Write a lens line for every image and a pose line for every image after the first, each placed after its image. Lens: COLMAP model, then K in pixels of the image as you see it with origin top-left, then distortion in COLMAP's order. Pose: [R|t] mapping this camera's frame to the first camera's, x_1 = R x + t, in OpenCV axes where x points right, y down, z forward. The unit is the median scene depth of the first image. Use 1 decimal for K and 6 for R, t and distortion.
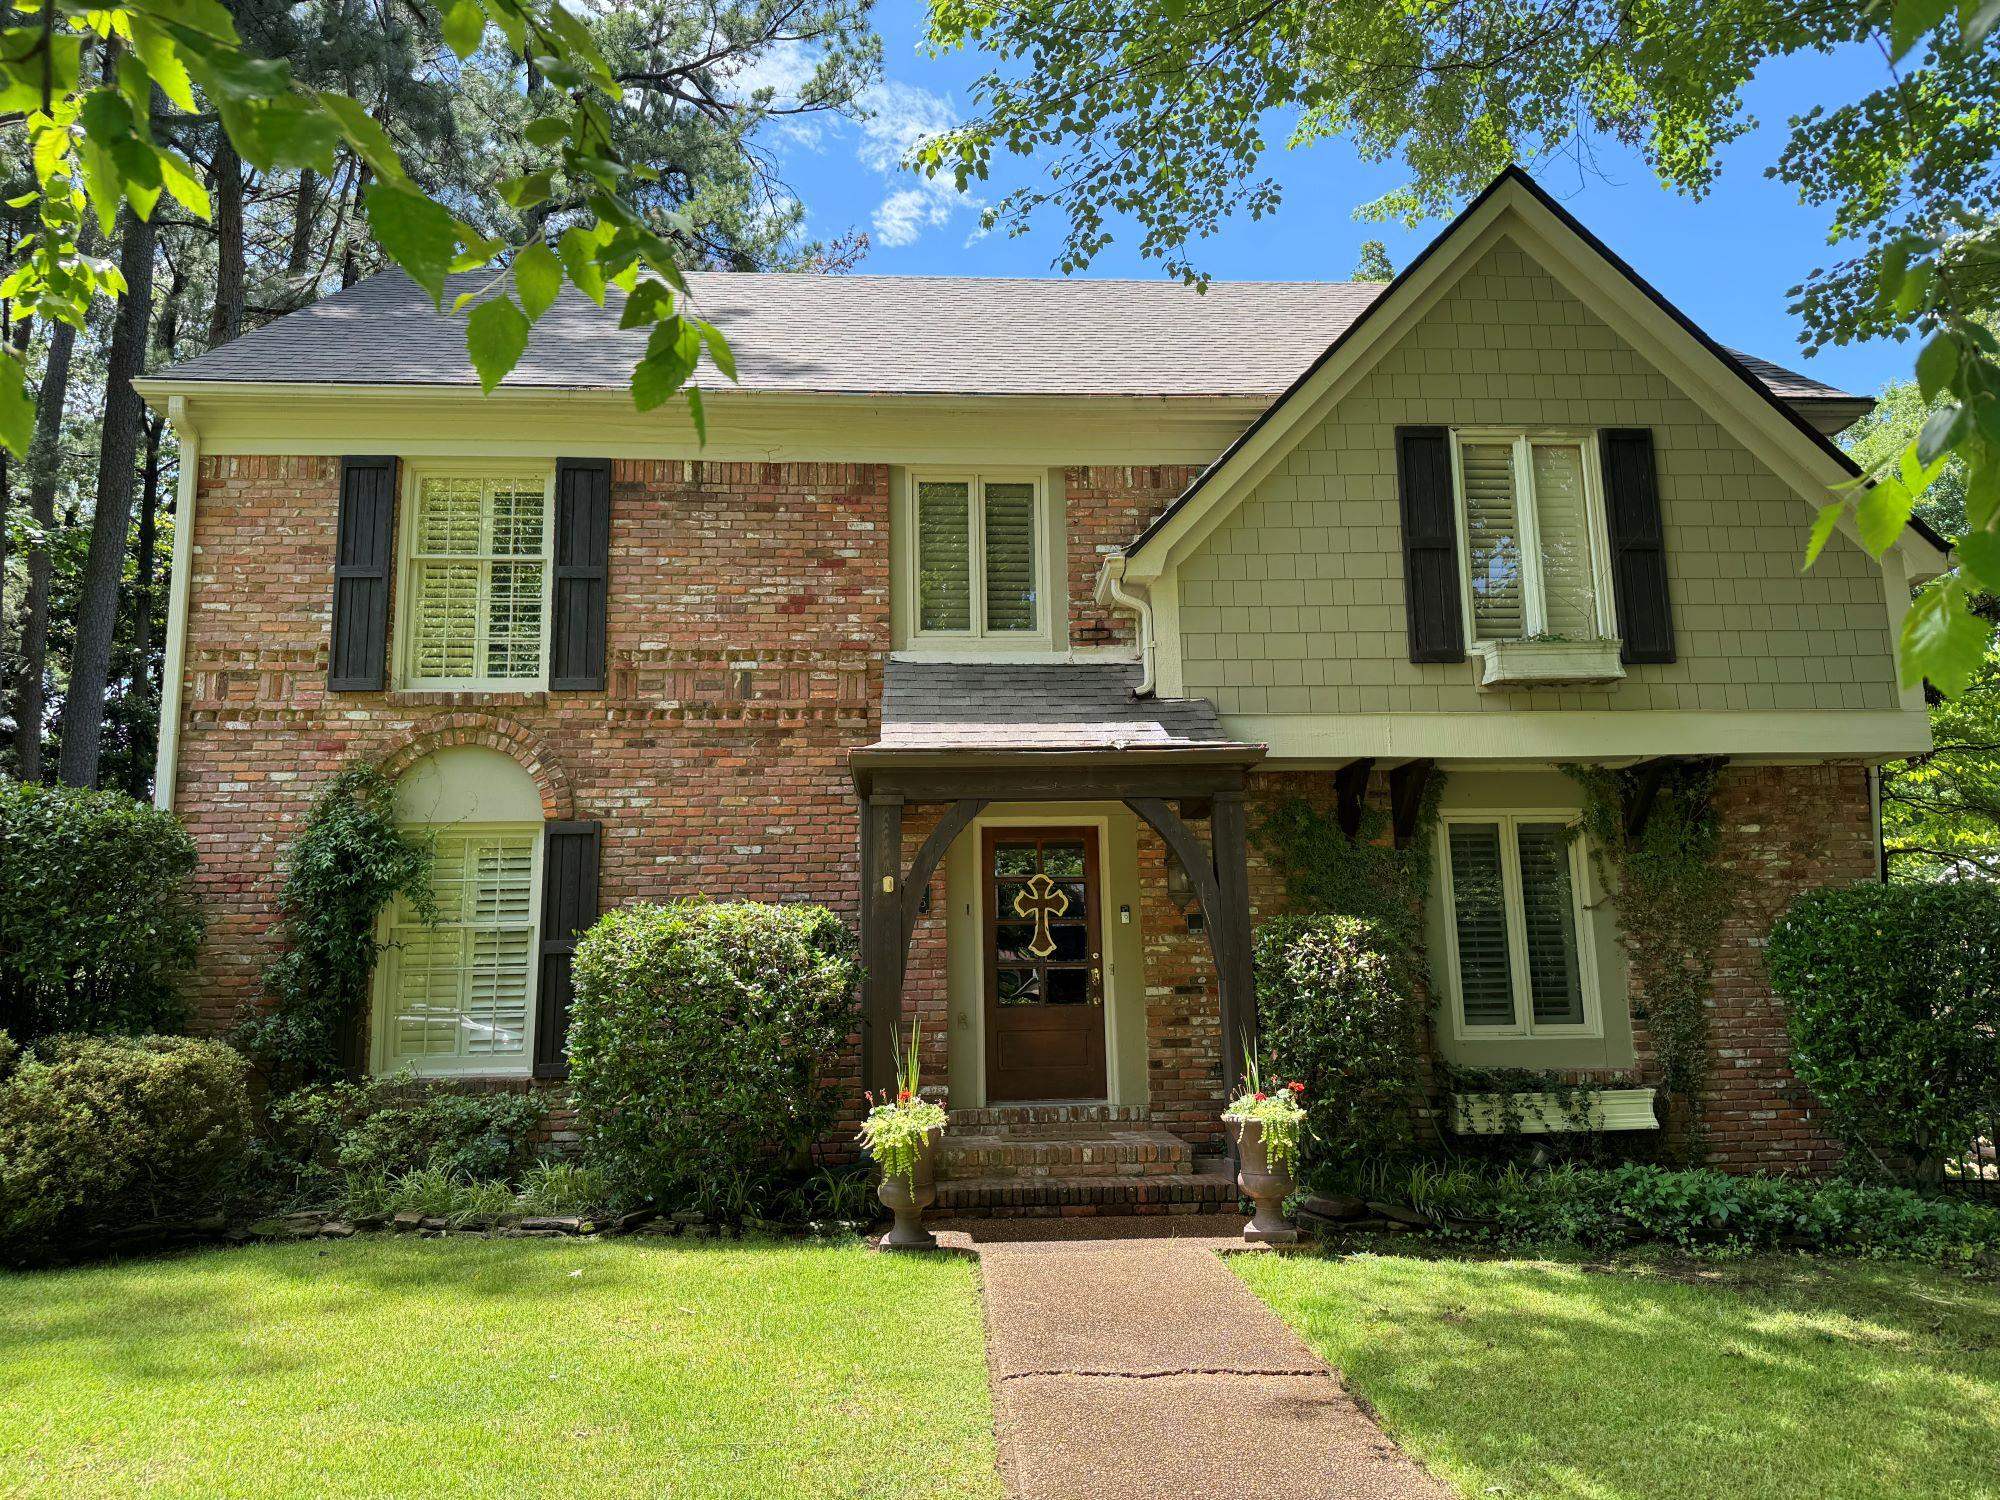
lens RADIAL K [[1369.0, 0, 1000.0], [0, 1369.0, 750.0], [0, 0, 1]] dist [0.160636, -0.295241]
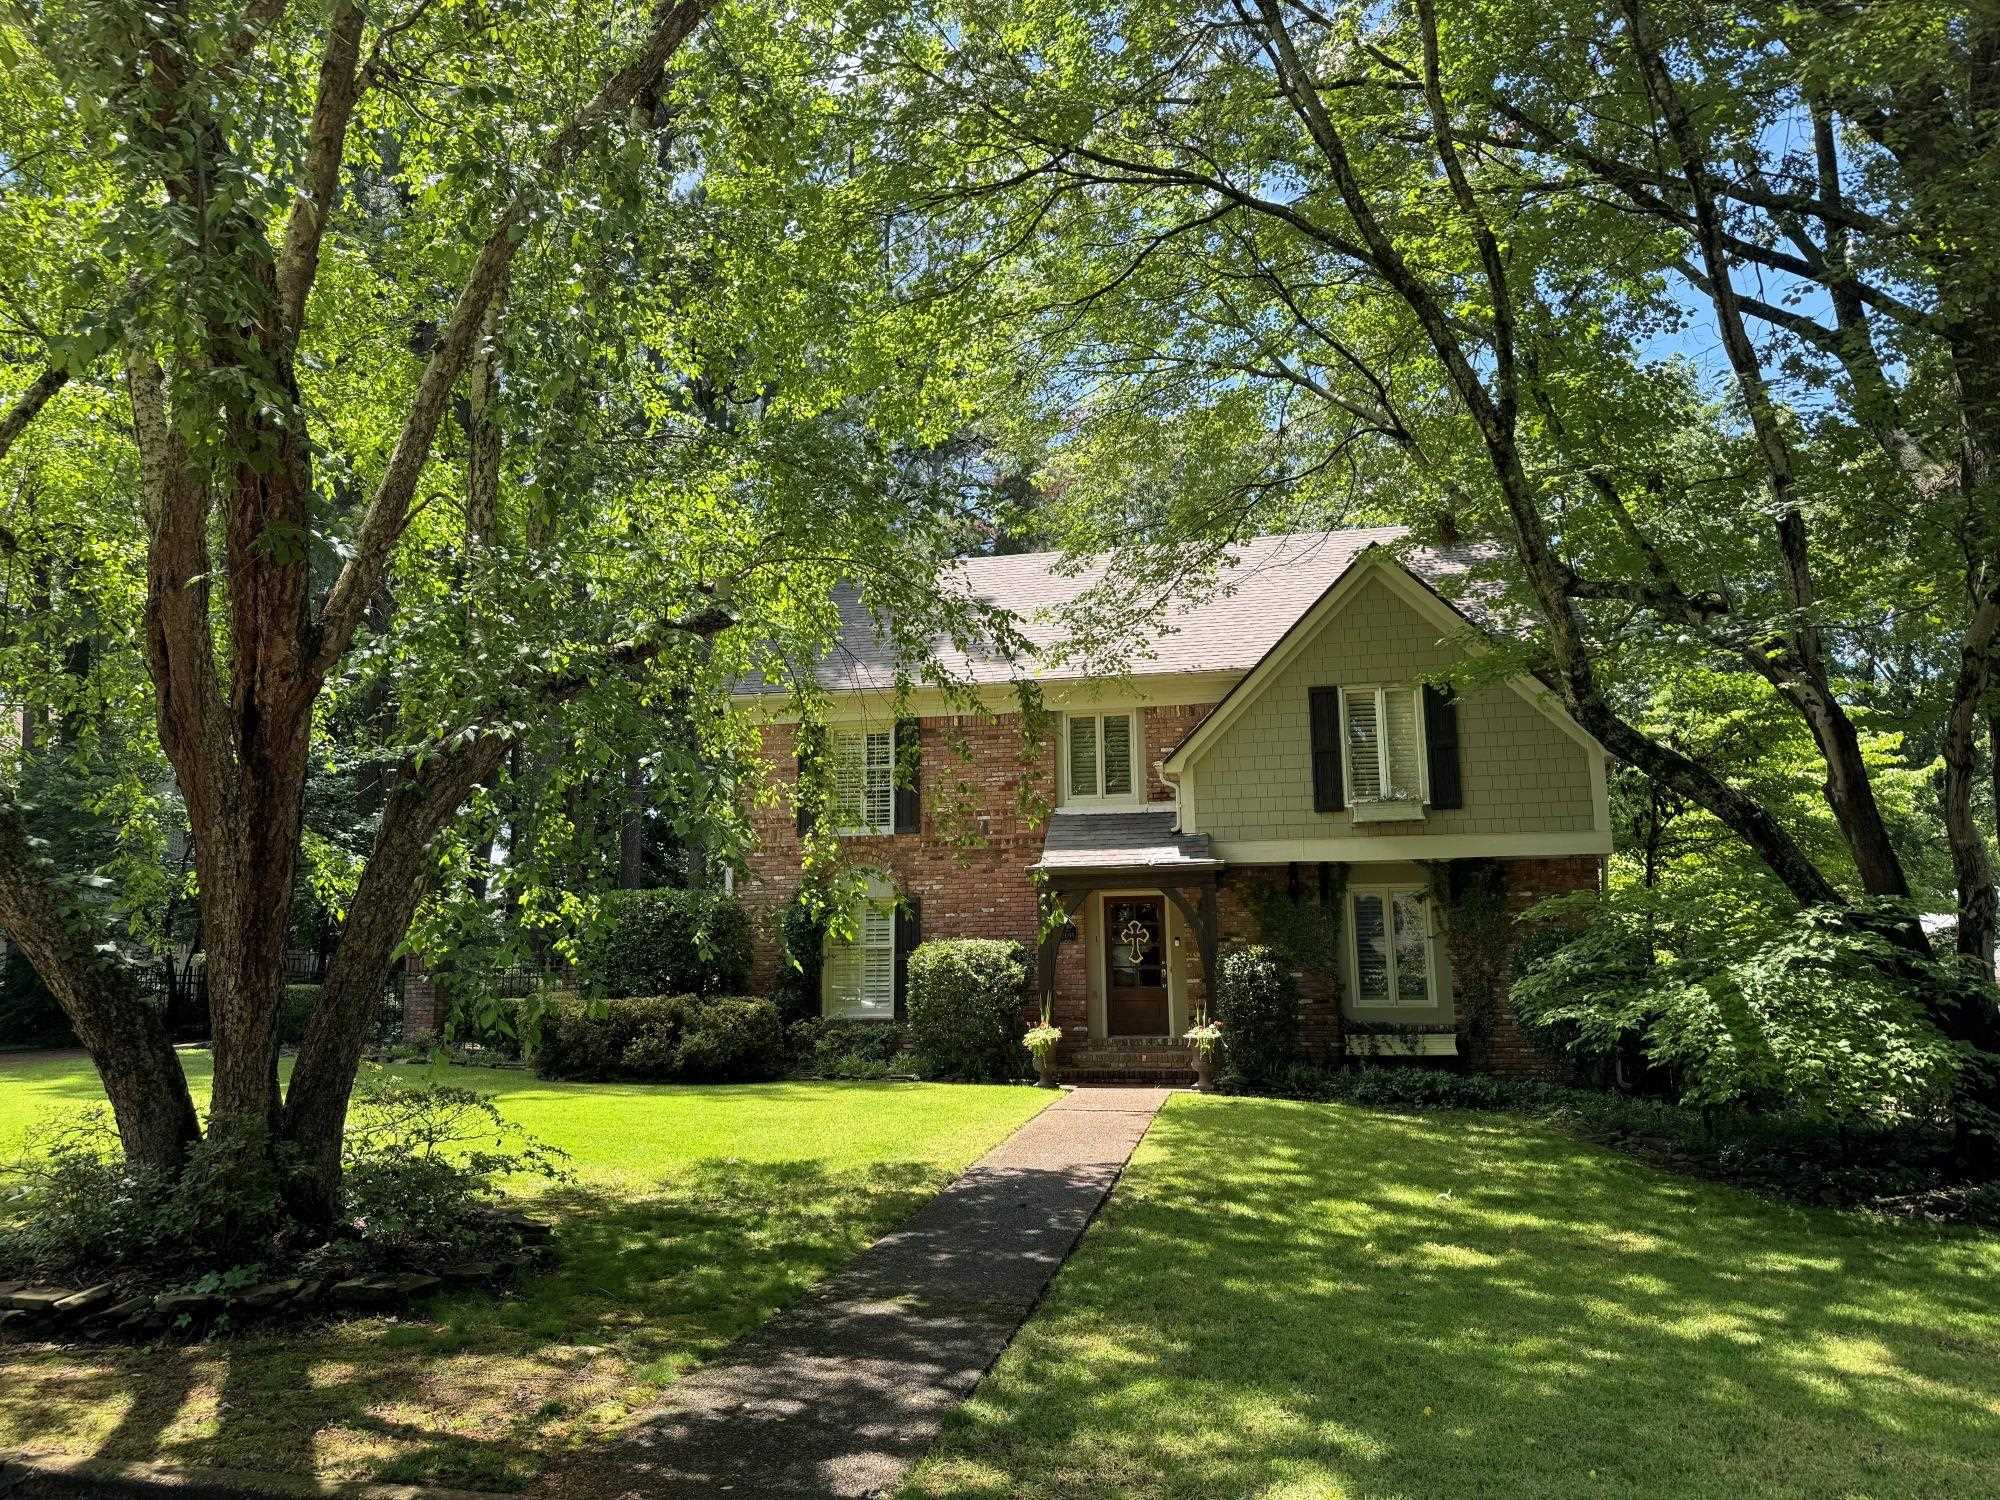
lens RADIAL K [[1262.2, 0, 1000.0], [0, 1262.2, 750.0], [0, 0, 1]] dist [0.084520, -0.000127]
pose [[0.971238, -0.037624, -0.235121, 0.289280], [0.035873, 0.999288, -0.011720, -0.144832], [0.235394, 0.002948, 0.971896, -0.835283]]
